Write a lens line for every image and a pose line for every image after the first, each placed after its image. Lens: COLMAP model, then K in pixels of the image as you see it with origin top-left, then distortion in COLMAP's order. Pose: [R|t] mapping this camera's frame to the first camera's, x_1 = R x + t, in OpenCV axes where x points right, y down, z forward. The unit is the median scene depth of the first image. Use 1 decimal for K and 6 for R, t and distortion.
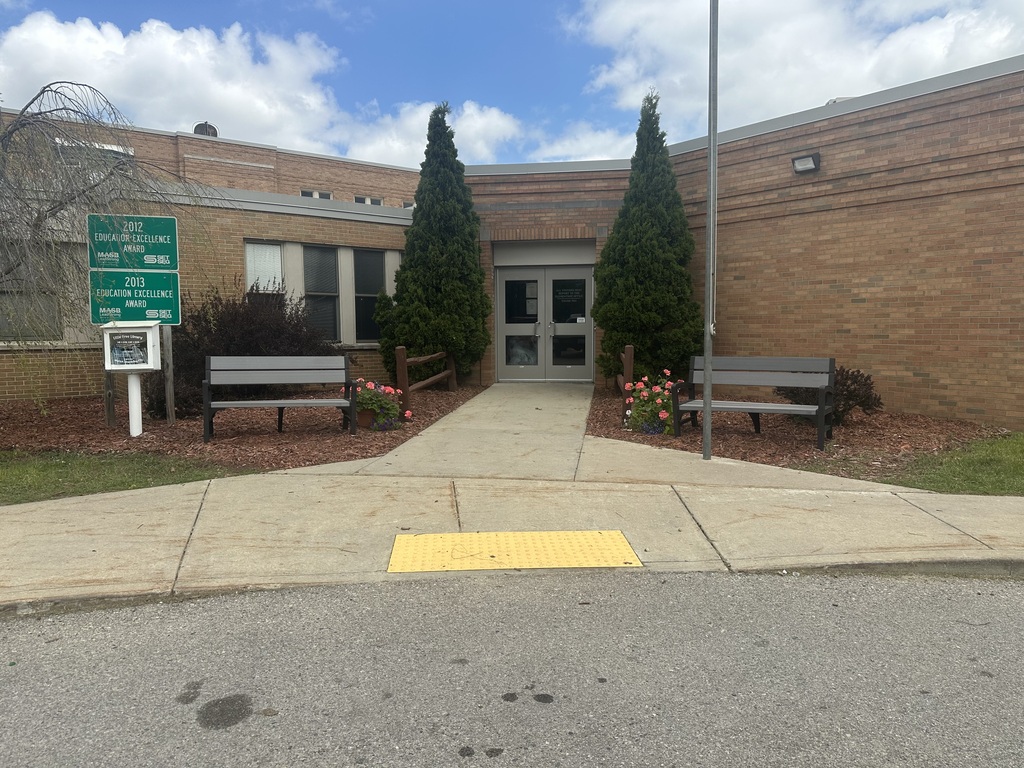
lens RADIAL K [[724.2, 0, 512.0], [0, 724.2, 384.0], [0, 0, 1]] dist [-0.002593, -0.091944]
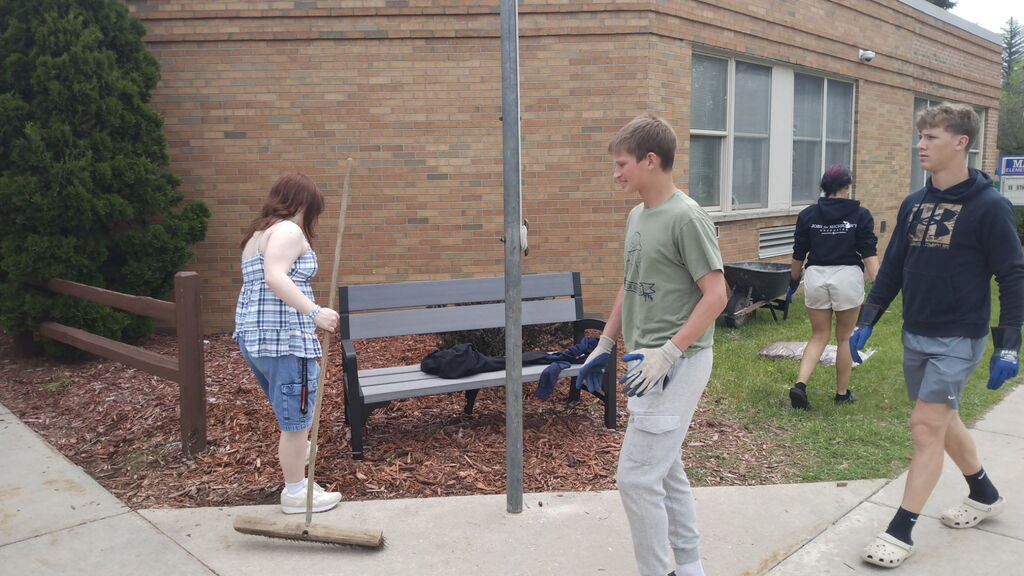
lens RADIAL K [[784.6, 0, 512.0], [0, 784.6, 288.0], [0, 0, 1]] dist [-0.000110, -0.012163]
pose [[0.587853, -0.102959, 0.802389, -0.099264], [0.072759, 0.994577, 0.074315, -0.058890], [-0.805689, 0.014695, 0.592156, 0.486421]]
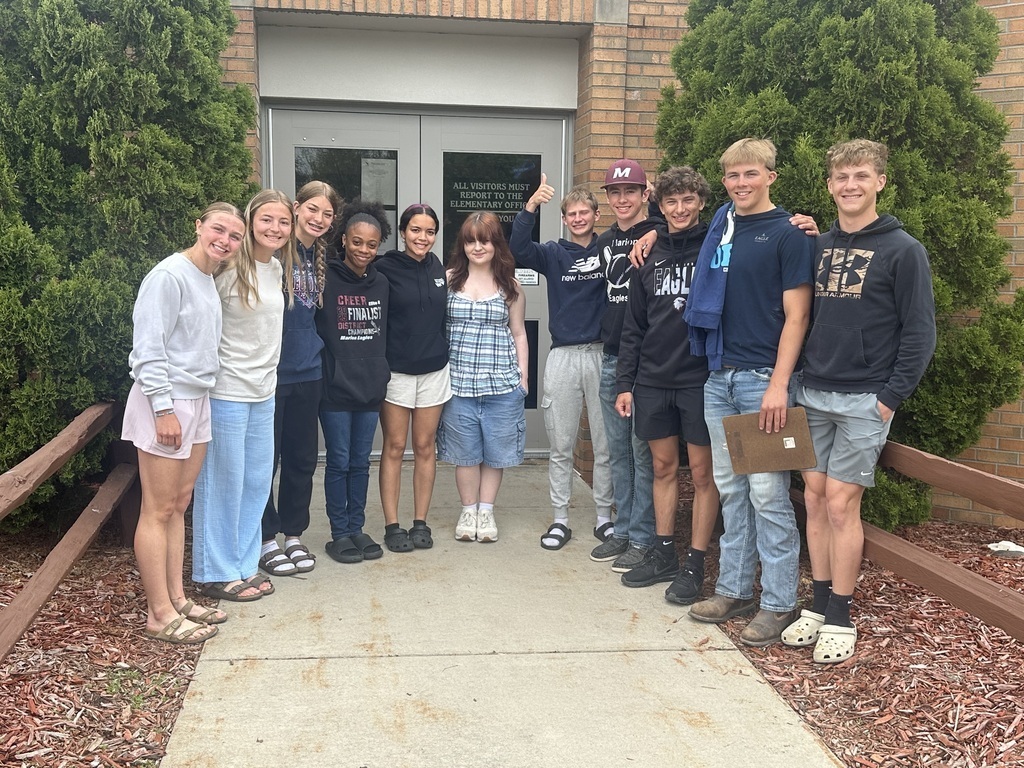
lens RADIAL K [[1112.9, 0, 512.0], [0, 1112.9, 384.0], [0, 0, 1]] dist [0.009888, 0.012840]
pose [[0.956239, -0.011826, 0.292347, -0.084595], [0.004326, 0.999645, 0.026288, -0.072456], [-0.292554, -0.023873, 0.955951, 0.697743]]
